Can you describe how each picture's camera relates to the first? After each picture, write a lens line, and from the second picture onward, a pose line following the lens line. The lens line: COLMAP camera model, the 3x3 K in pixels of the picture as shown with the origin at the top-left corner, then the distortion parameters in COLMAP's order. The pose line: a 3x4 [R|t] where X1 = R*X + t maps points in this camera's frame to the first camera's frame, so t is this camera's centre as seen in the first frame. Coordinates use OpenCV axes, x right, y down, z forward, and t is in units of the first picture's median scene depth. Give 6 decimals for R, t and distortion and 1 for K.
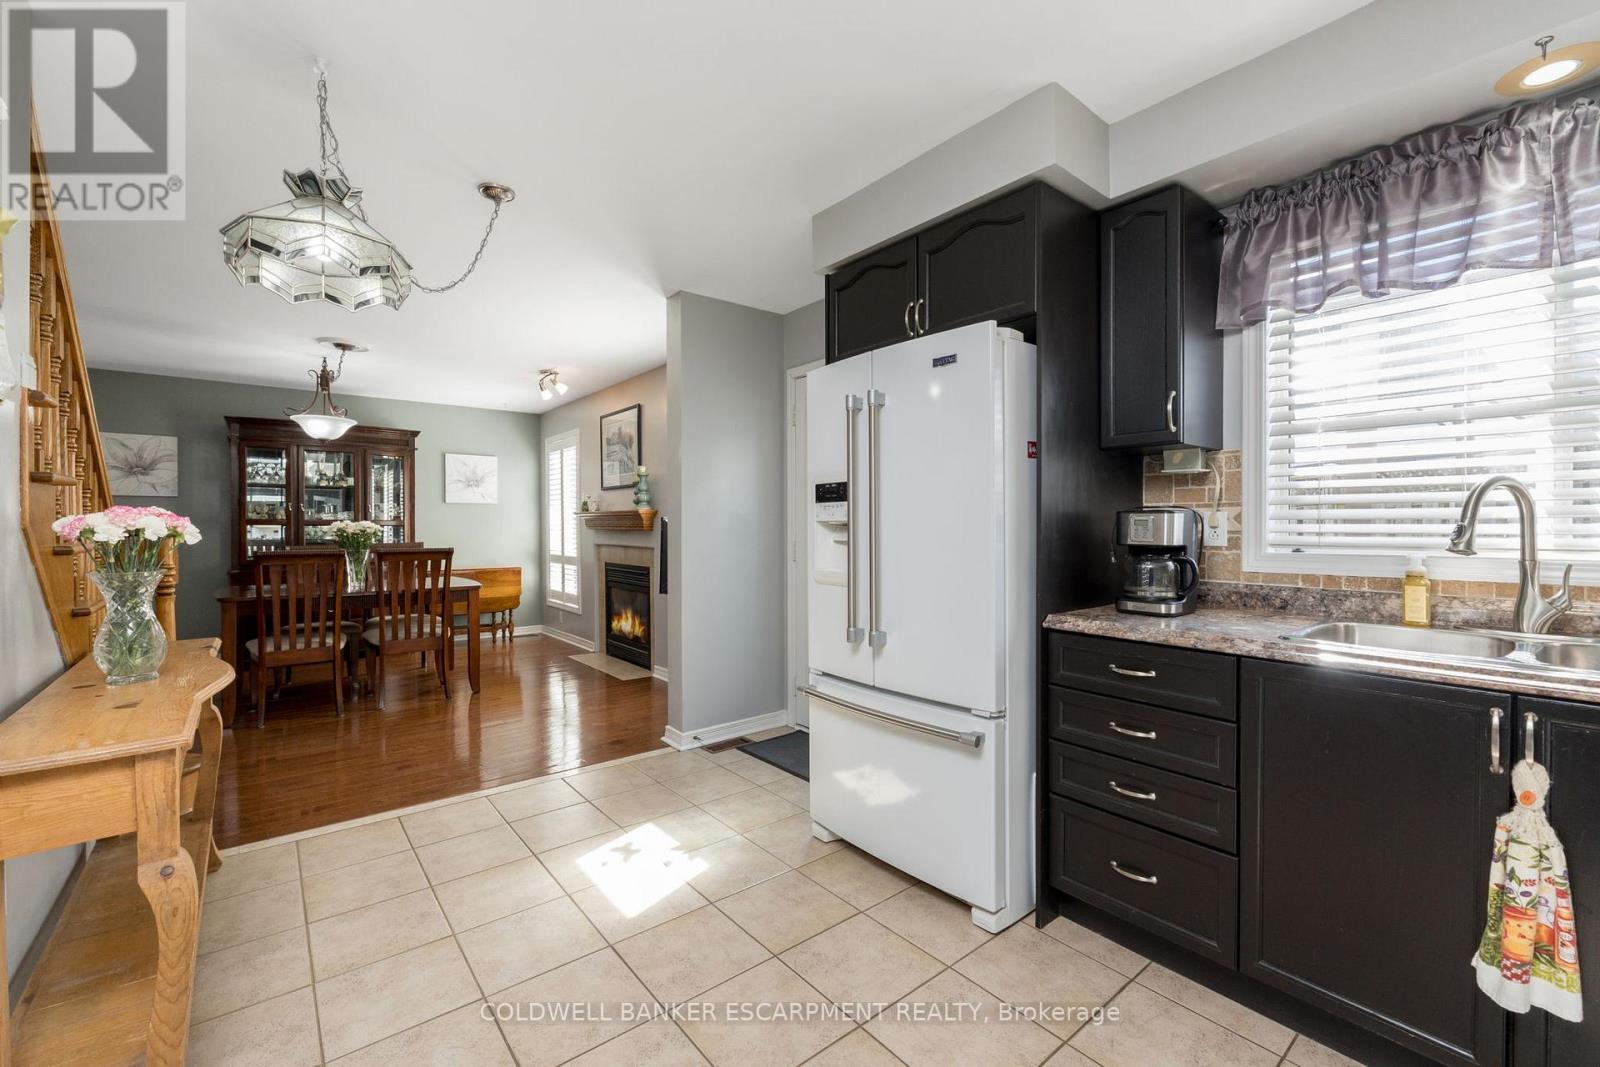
lens RADIAL K [[676.0, 0, 806.5], [0, 676.0, 531.6], [0, 0, 1]] dist [-0.002352, -0.000574]
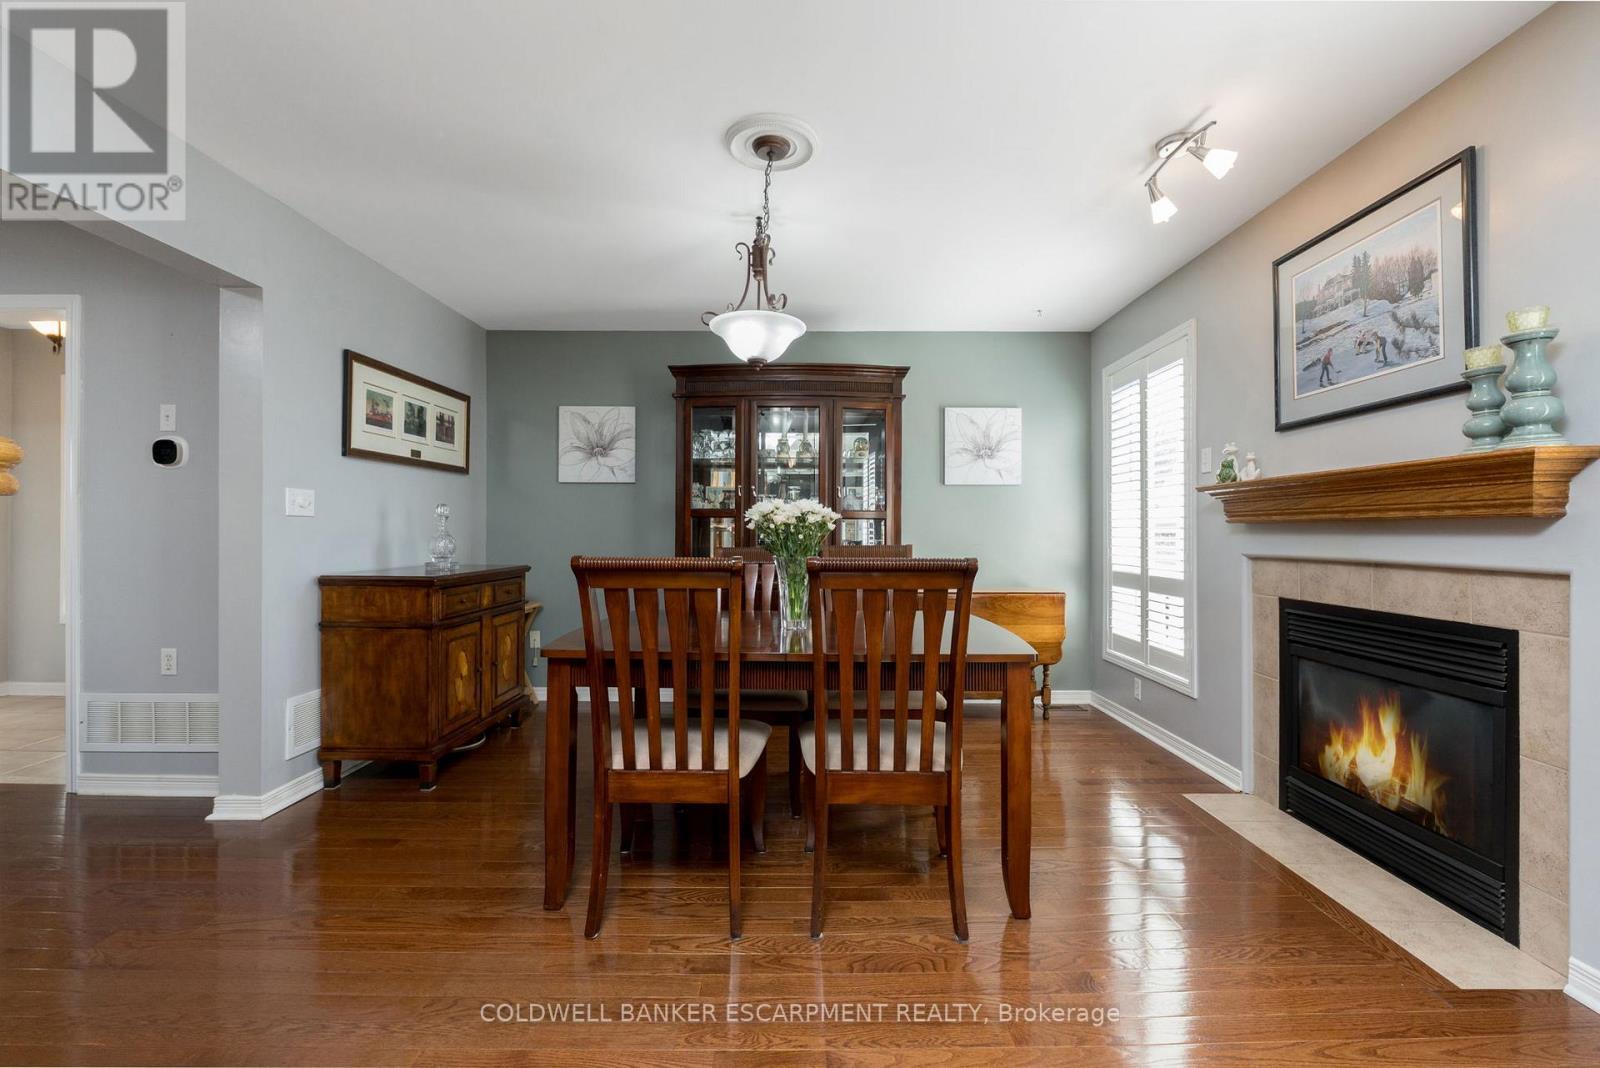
lens RADIAL K [[676.0, 0, 800.7], [0, 676.0, 529.1], [0, 0, 1]] dist [-0.002352, -0.000574]
pose [[0.772814, -0.002139, -0.634629, -0.261540], [-0.007000, 0.999905, -0.011895, 0.008618], [0.634594, 0.013635, 0.772725, 0.468817]]
